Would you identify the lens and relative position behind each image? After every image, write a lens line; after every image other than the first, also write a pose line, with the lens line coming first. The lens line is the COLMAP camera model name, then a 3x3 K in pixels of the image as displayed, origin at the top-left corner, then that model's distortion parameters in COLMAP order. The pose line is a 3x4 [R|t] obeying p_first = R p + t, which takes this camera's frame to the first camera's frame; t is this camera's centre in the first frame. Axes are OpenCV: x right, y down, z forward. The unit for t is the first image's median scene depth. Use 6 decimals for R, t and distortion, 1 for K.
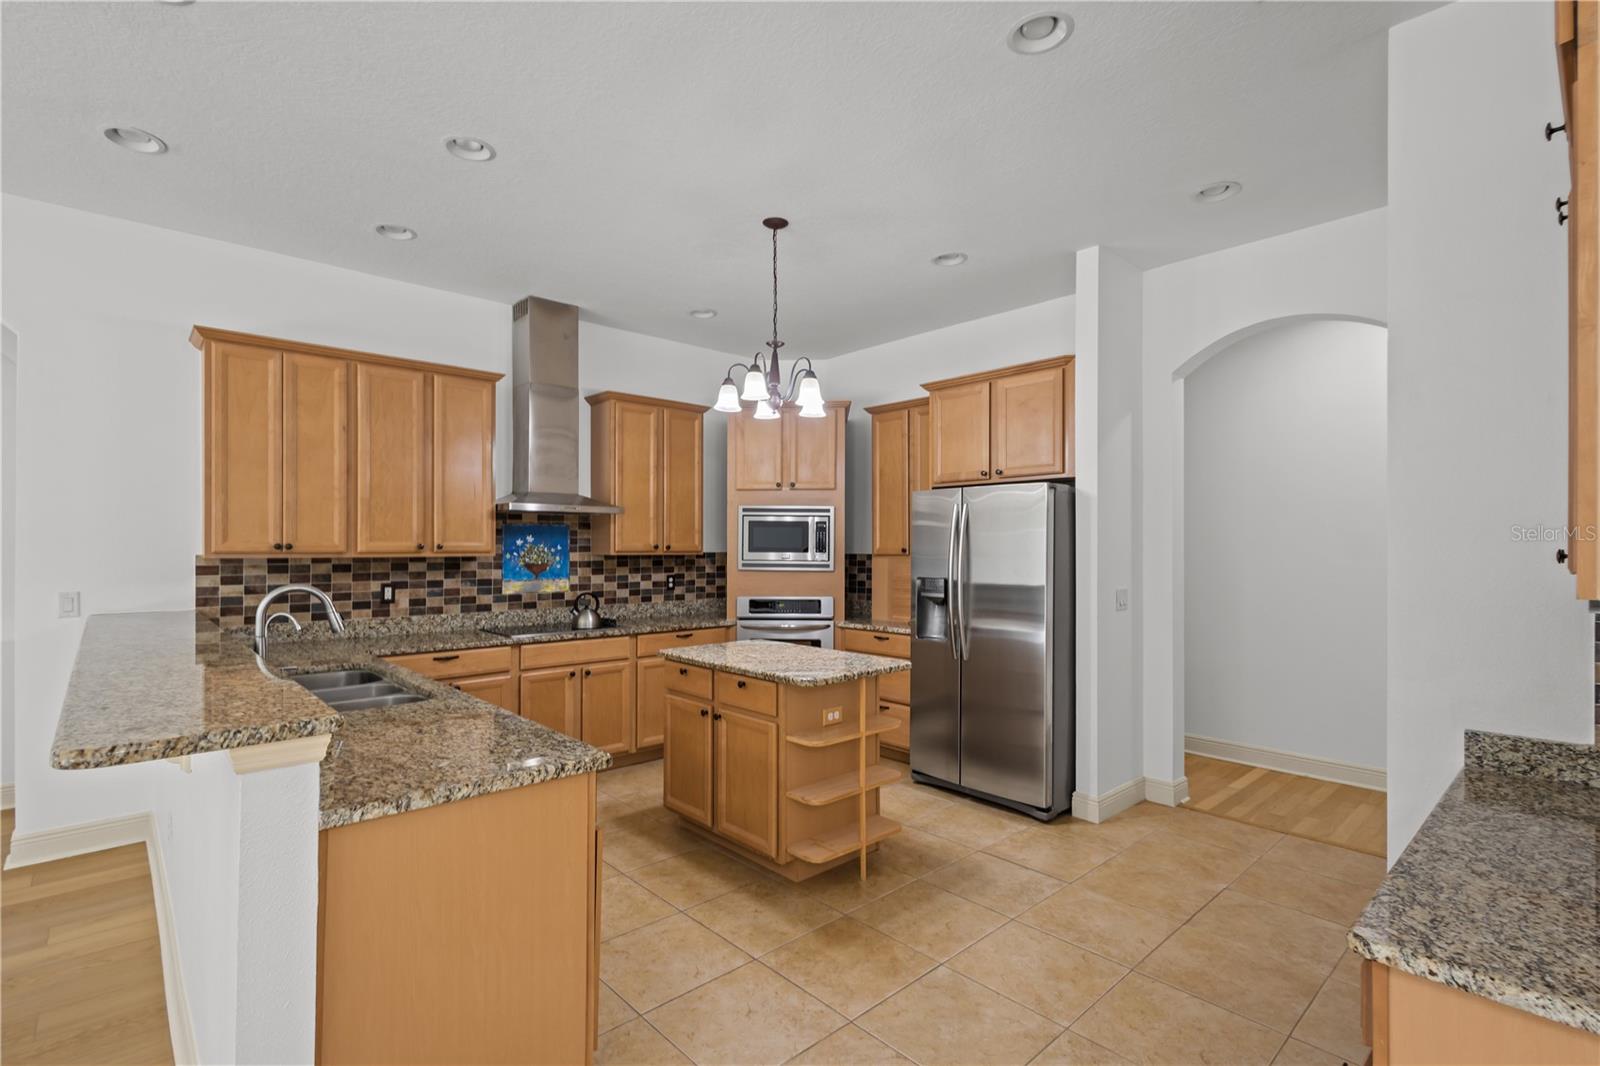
lens RADIAL K [[747.2, 0, 794.1], [0, 747.2, 543.2], [0, 0, 1]] dist [0.009502, -0.000457]
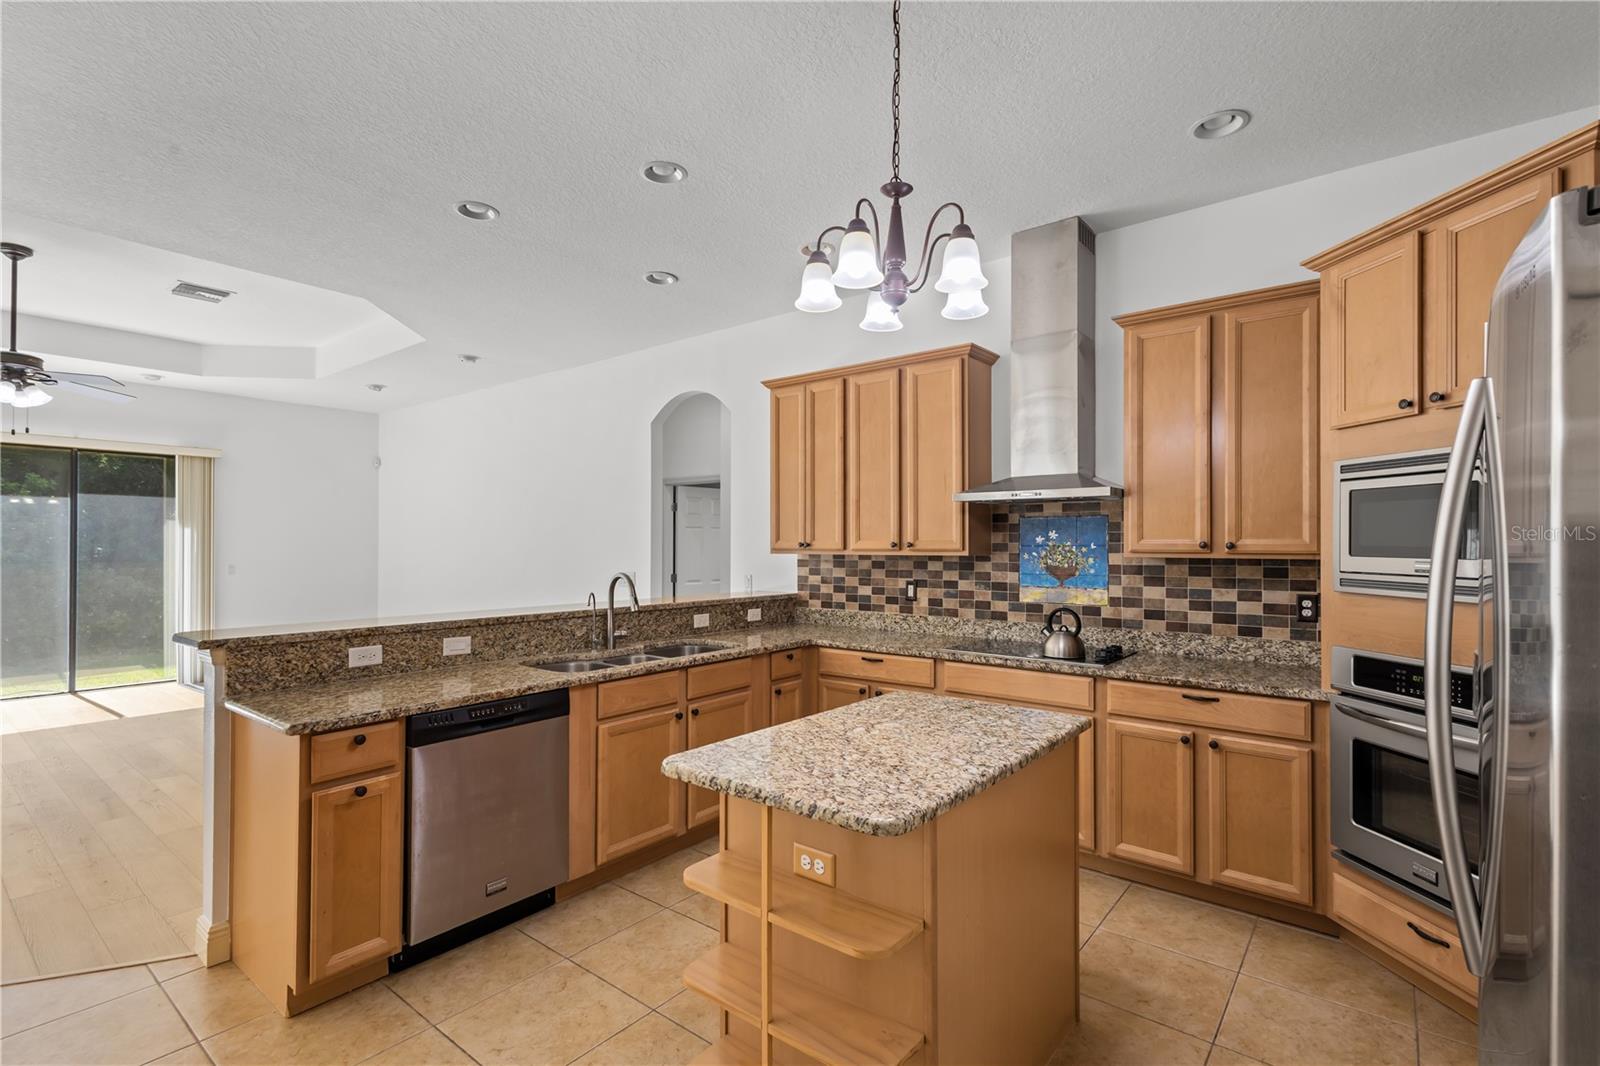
lens RADIAL K [[747.2, 0, 798.1], [0, 747.2, 543.2], [0, 0, 1]] dist [0.009502, -0.000457]
pose [[0.151246, -0.003068, -0.988491, 0.404736], [0.004879, 0.999985, -0.002358, 0.003550], [0.988484, -0.004466, 0.151259, 0.642186]]
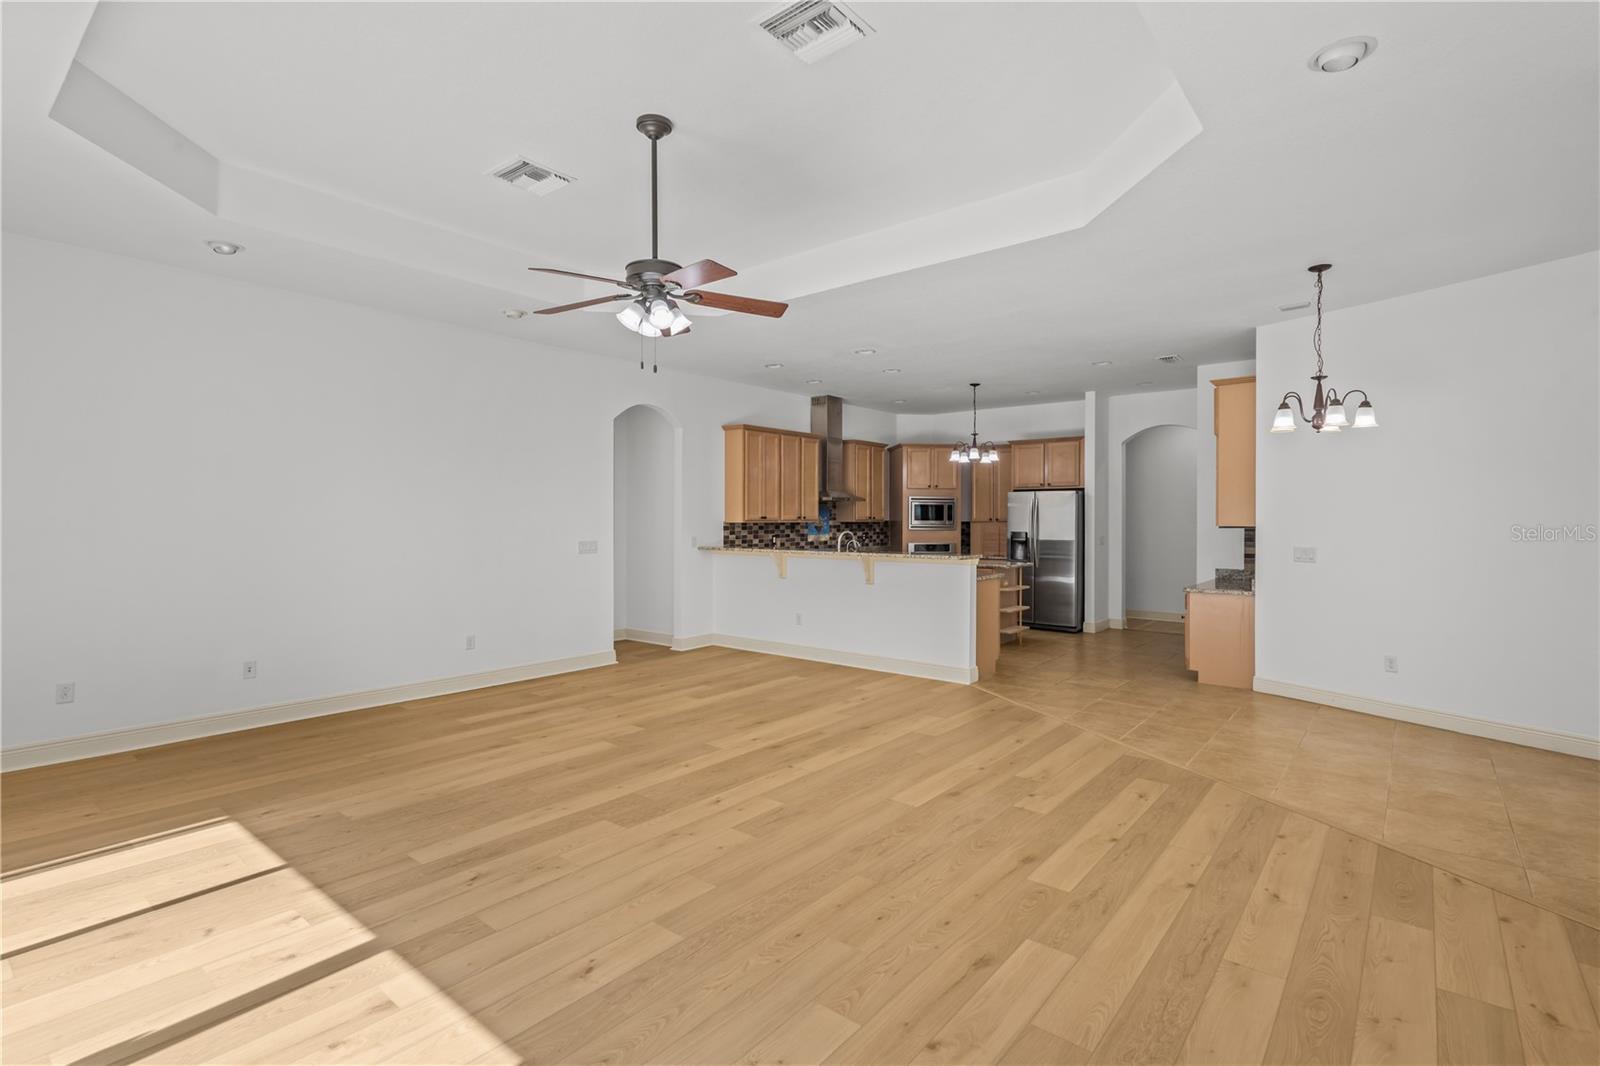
lens RADIAL K [[747.2, 0, 802.7], [0, 747.2, 519.9], [0, 0, 1]] dist [0.009502, -0.000457]
pose [[0.989456, -0.000460, 0.144831, -0.708868], [-0.000730, 0.999966, 0.008161, -0.005879], [-0.144830, -0.008181, 0.989423, -1.008707]]
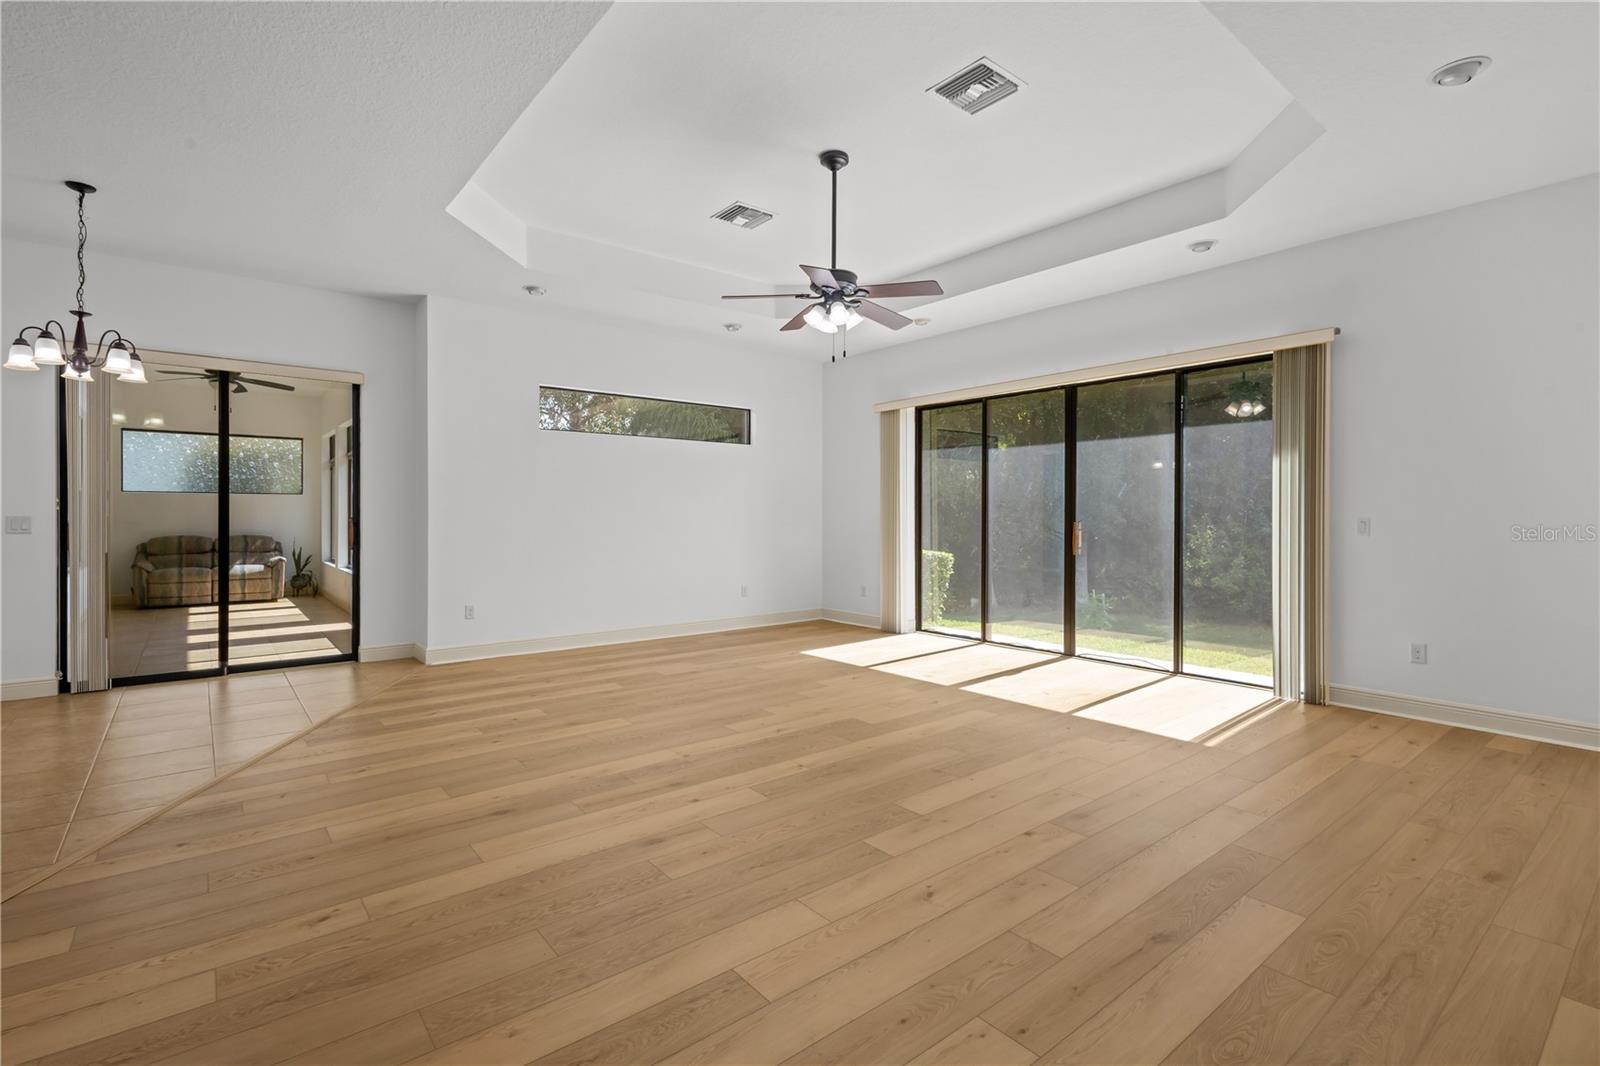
lens RADIAL K [[747.2, 0, 807.0], [0, 747.2, 516.4], [0, 0, 1]] dist [0.009502, -0.000457]
pose [[-0.998651, -0.002619, 0.051862, -0.762826], [-0.002795, 0.999991, -0.003309, 0.045851], [-0.051853, -0.003450, -0.998649, 0.673964]]
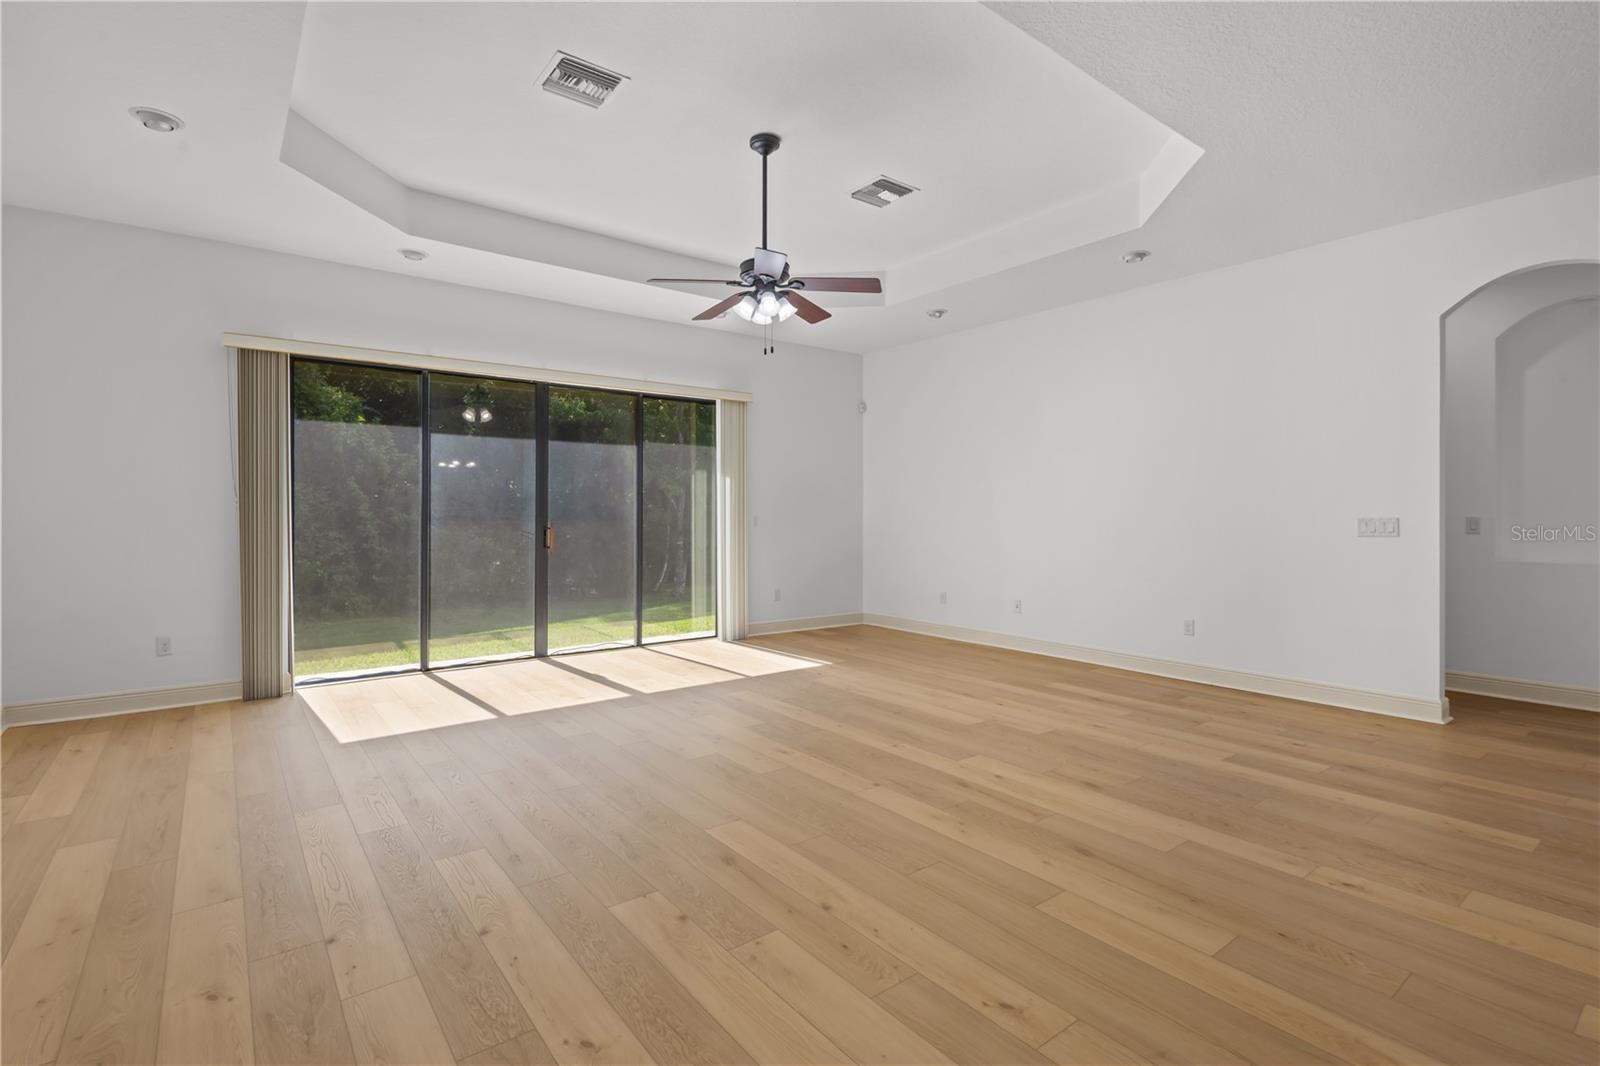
lens RADIAL K [[747.2, 0, 805.4], [0, 747.2, 533.6], [0, 0, 1]] dist [0.009502, -0.000457]
pose [[-0.071899, 0.024121, -0.997120, 0.118606], [0.006791, 0.999696, 0.023693, 0.041561], [0.997389, -0.005068, -0.072041, -0.132824]]
